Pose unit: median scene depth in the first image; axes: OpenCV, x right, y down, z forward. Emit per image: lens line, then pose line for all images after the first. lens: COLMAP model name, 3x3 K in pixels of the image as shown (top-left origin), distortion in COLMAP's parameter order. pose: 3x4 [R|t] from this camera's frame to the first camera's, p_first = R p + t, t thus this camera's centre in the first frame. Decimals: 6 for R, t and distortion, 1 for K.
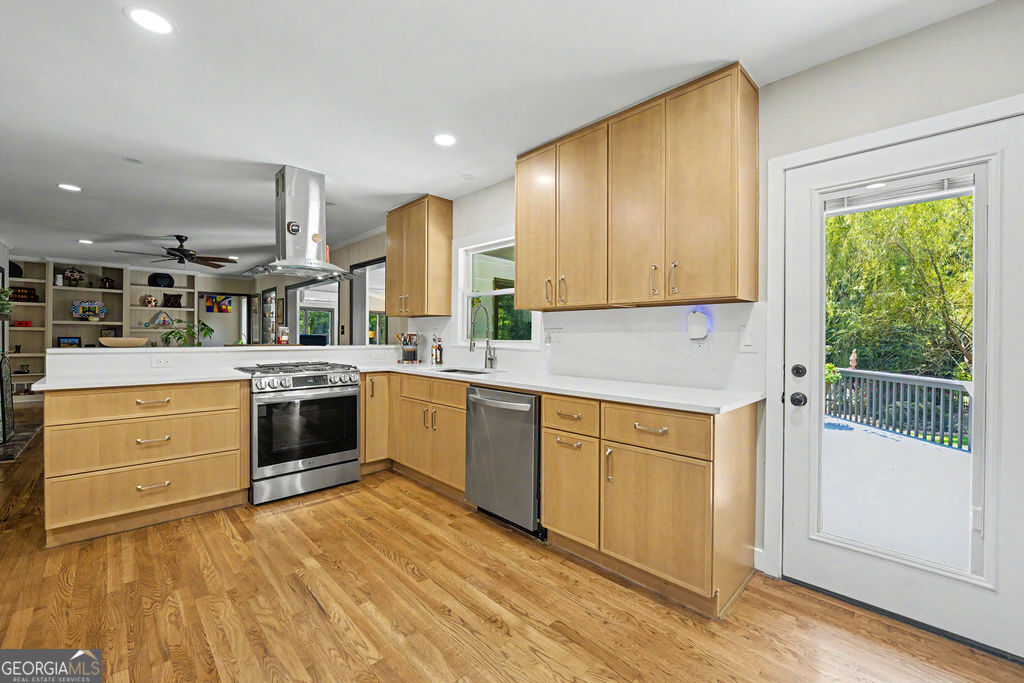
lens RADIAL K [[413.7, 0, 511.4], [0, 413.7, 337.0], [0, 0, 1]] dist [-0.008233, -0.000002]
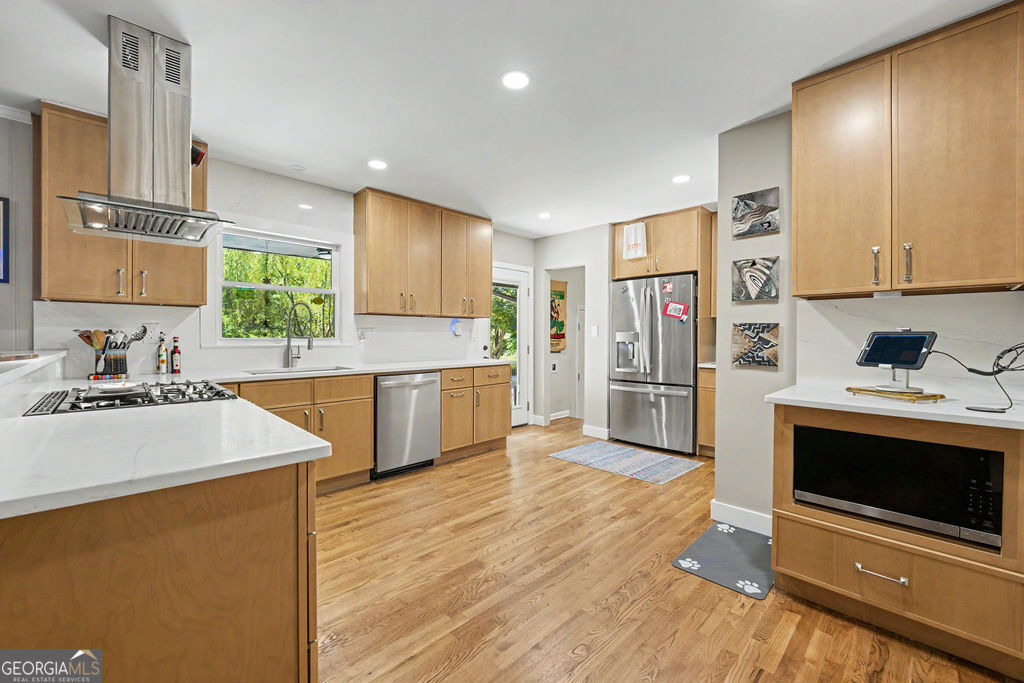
lens RADIAL K [[413.7, 0, 513.2], [0, 413.7, 338.4], [0, 0, 1]] dist [-0.008233, -0.000002]
pose [[-0.009002, -0.018012, 0.999797, -0.822399], [-0.001964, 0.999836, 0.017995, -0.008534], [-0.999958, -0.001802, -0.009036, 0.394000]]
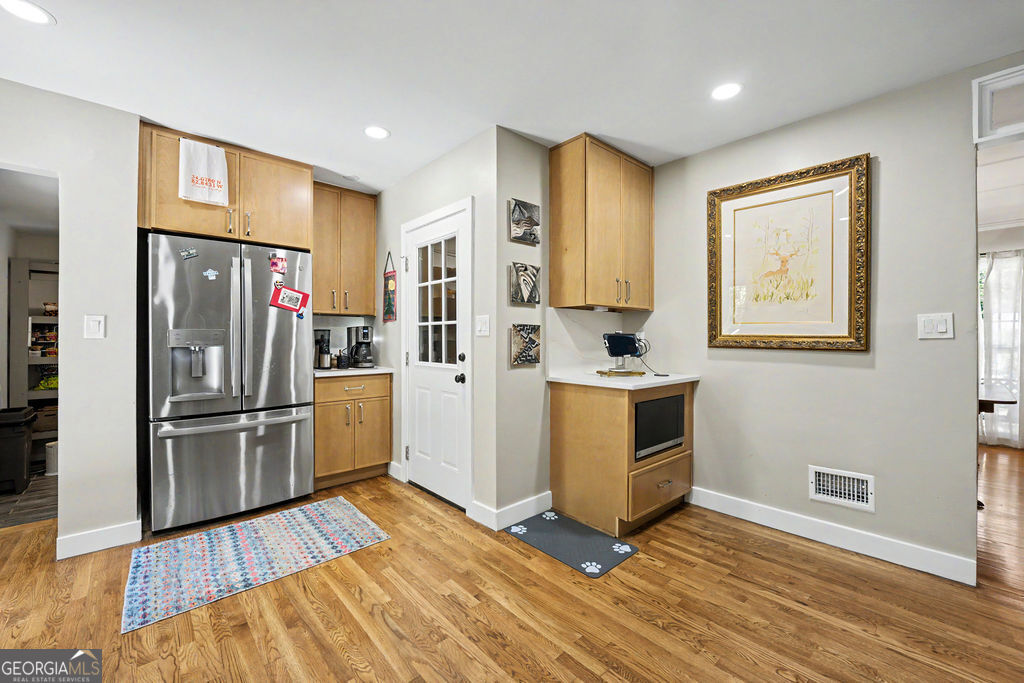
lens RADIAL K [[413.7, 0, 507.4], [0, 413.7, 339.0], [0, 0, 1]] dist [-0.008233, -0.000002]
pose [[-0.999460, -0.012587, 0.030336, -0.265274], [-0.012485, 0.999916, 0.003539, -0.000571], [-0.030378, 0.003158, -0.999533, 0.659474]]
